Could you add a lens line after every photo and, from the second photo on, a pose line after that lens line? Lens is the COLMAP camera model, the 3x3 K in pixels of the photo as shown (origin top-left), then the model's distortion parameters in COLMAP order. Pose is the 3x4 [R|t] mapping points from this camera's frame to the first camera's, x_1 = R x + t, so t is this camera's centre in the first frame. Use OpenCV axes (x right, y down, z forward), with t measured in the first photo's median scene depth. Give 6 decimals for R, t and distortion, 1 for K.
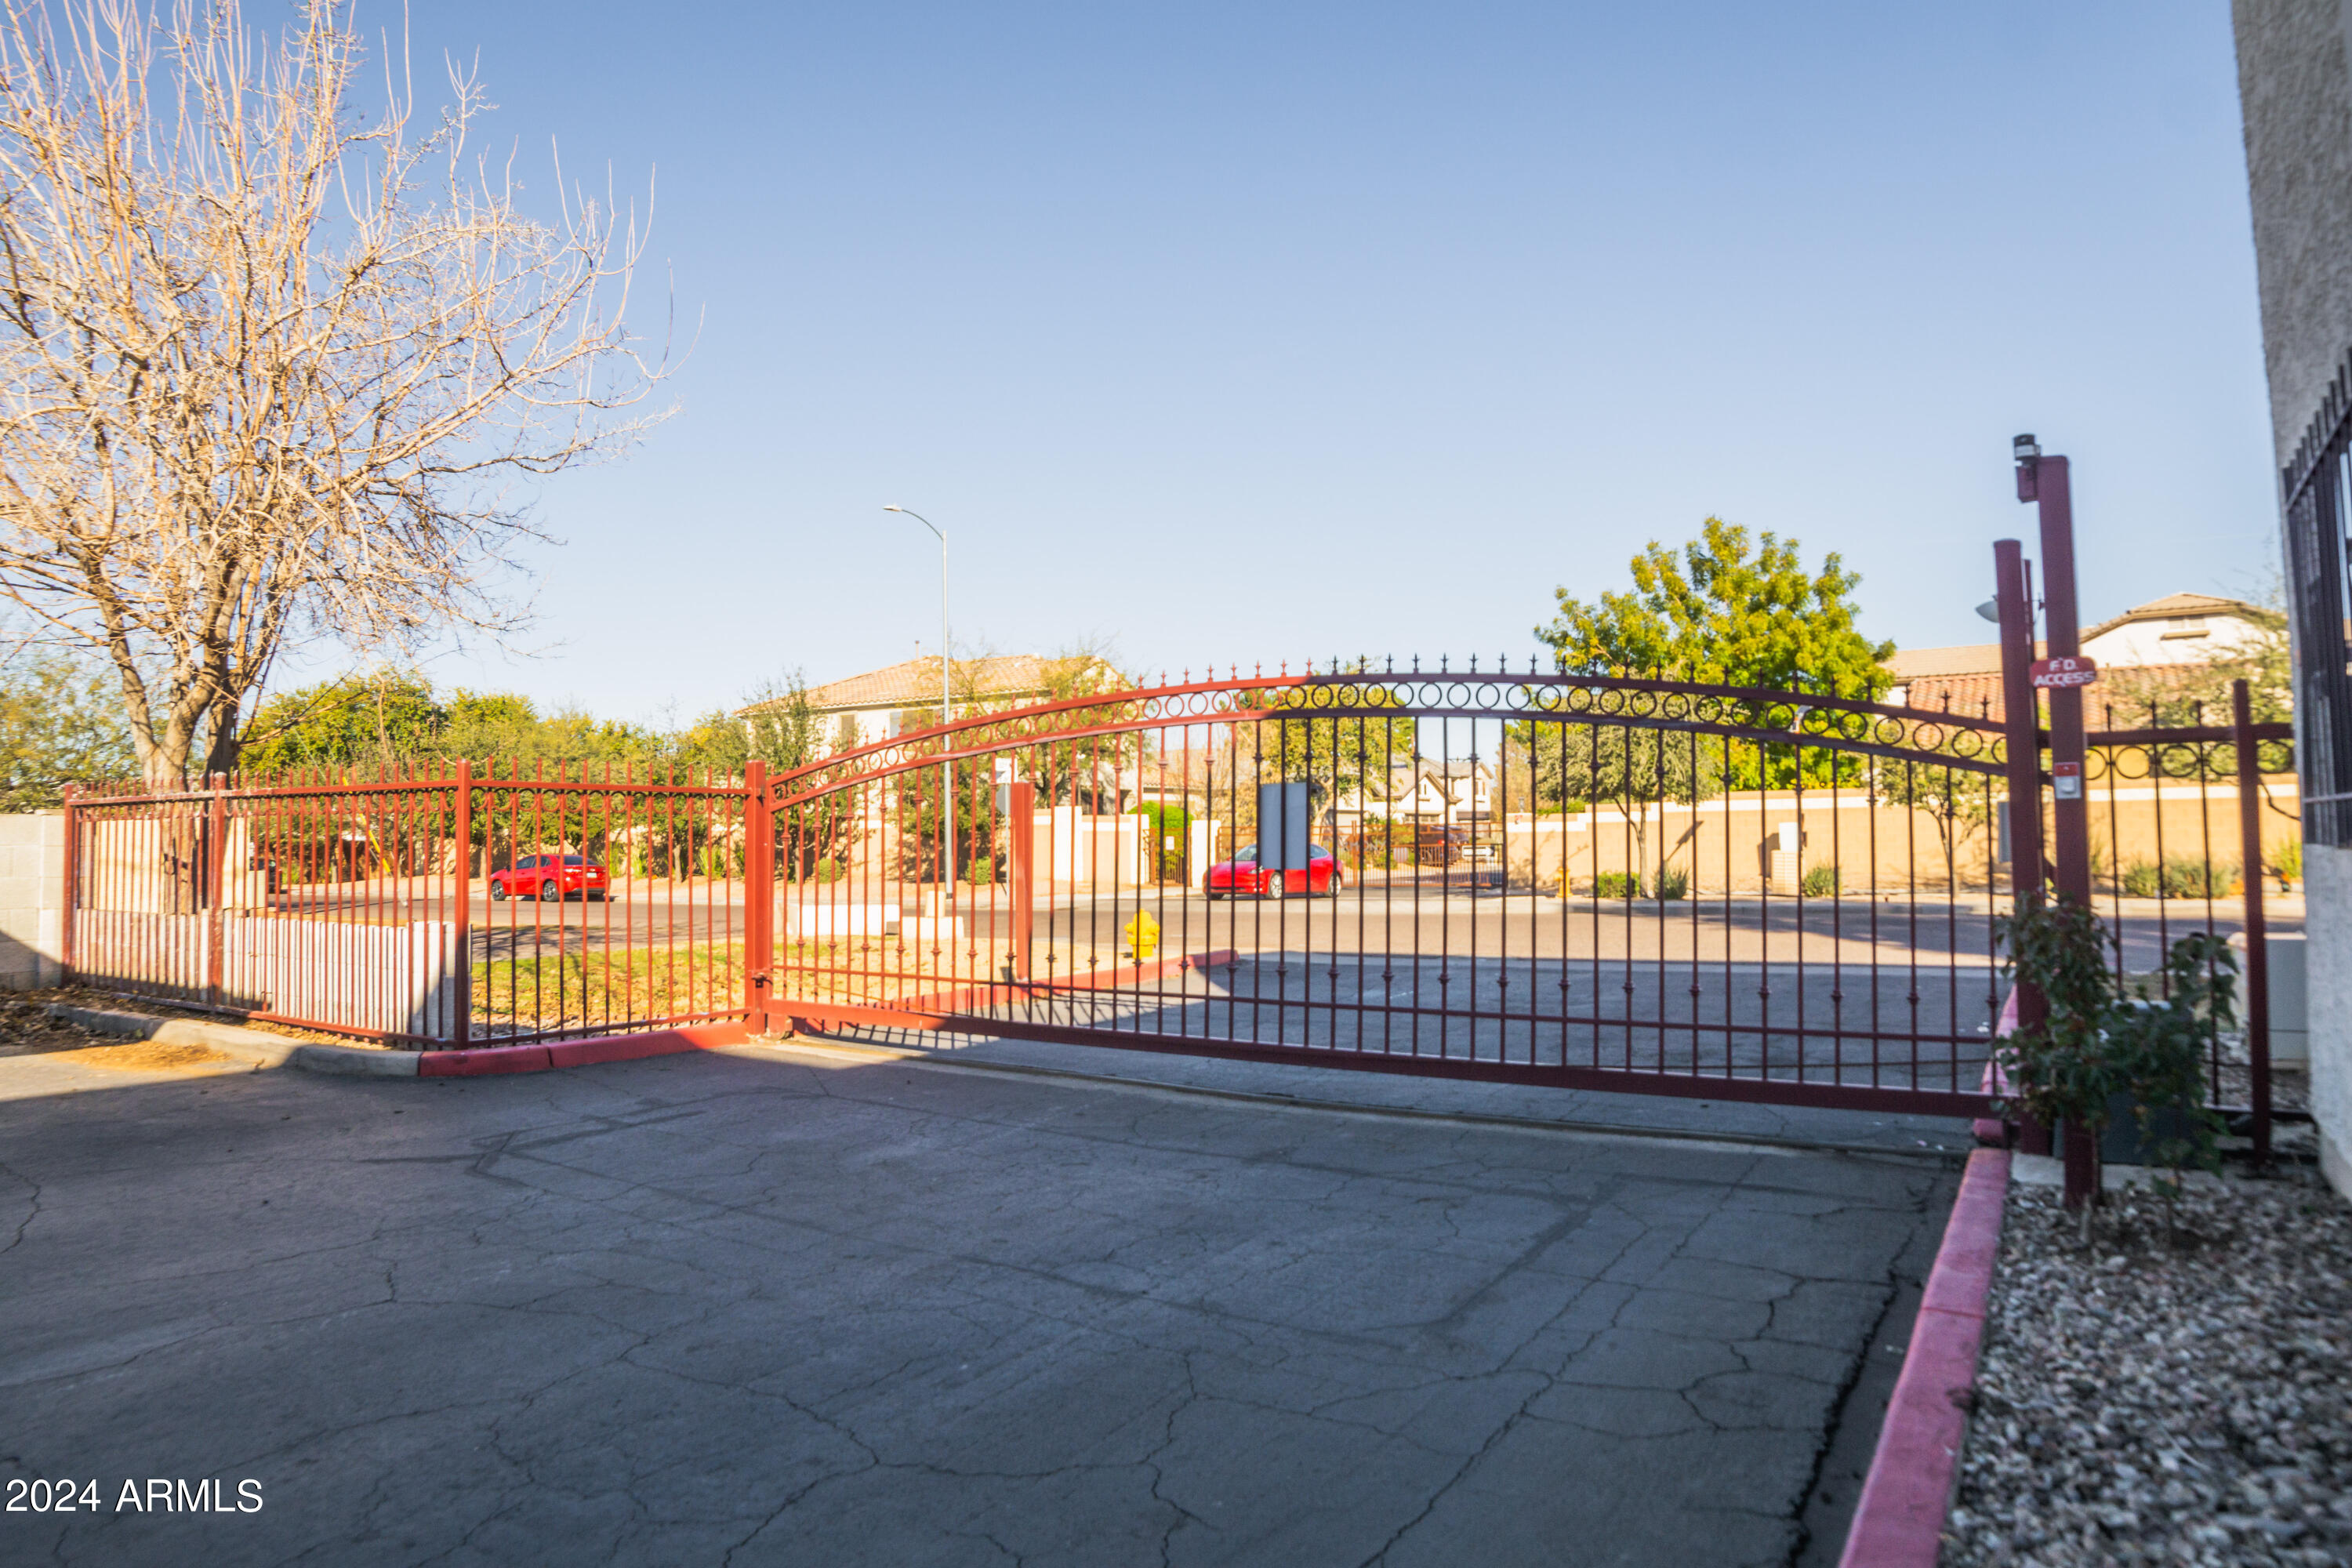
lens RADIAL K [[1469.7, 0, 1148.6], [0, 1469.7, 749.7], [0, 0, 1]] dist [-0.119135, 0.045905]
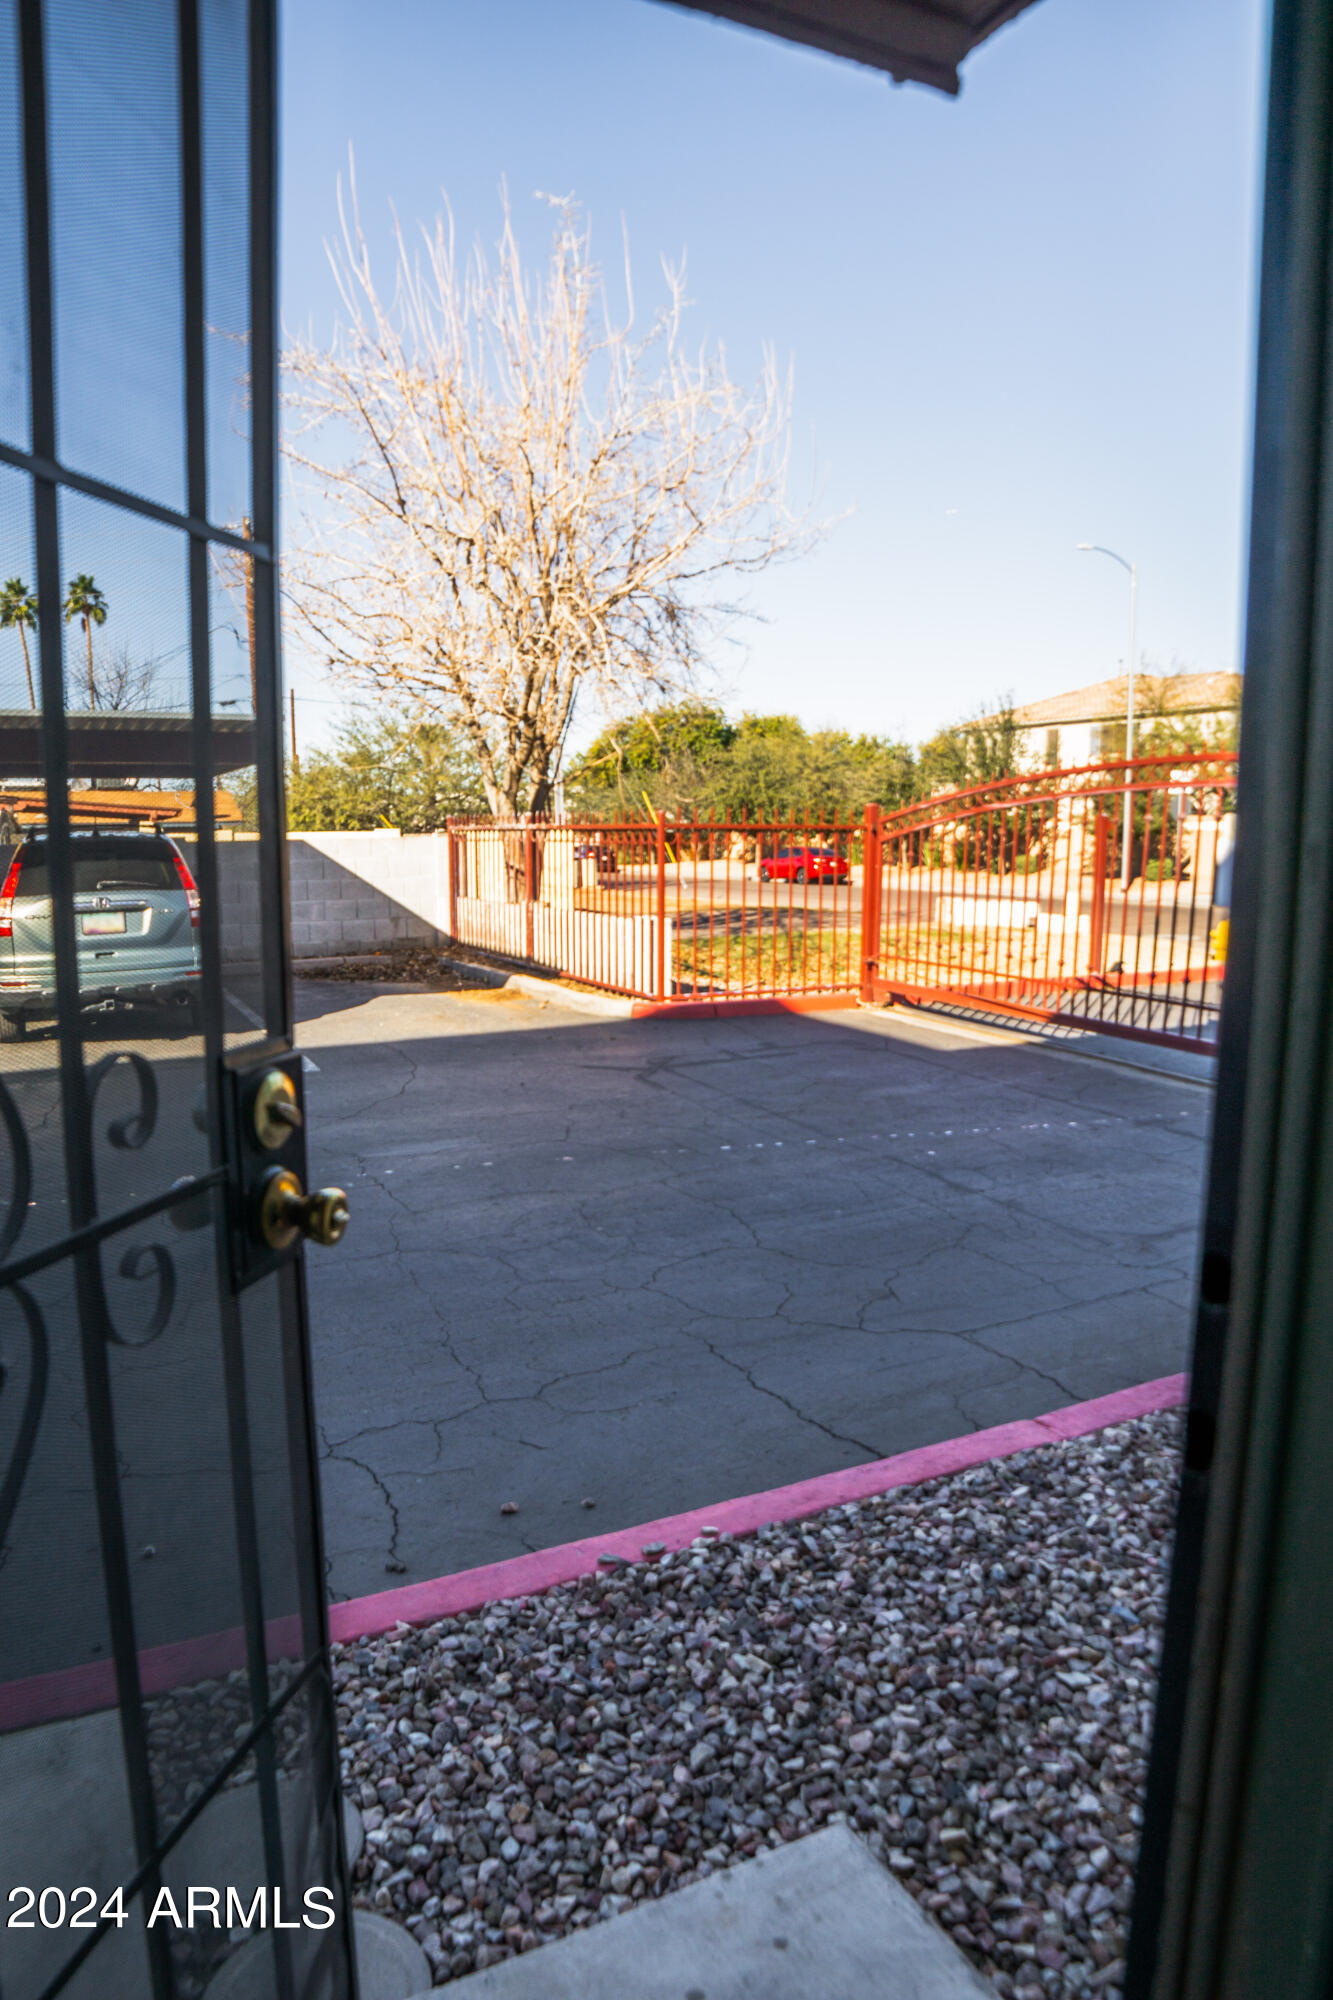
lens RADIAL K [[1245.9, 0, 658.0], [0, 1245.9, 1011.0], [0, 0, 1]] dist [-0.105184, 0.000829]
pose [[0.867351, 0.079669, -0.491279, 0.146712], [0.022288, 0.979897, 0.198256, -0.038424], [0.497197, -0.182907, 0.848139, -0.118408]]
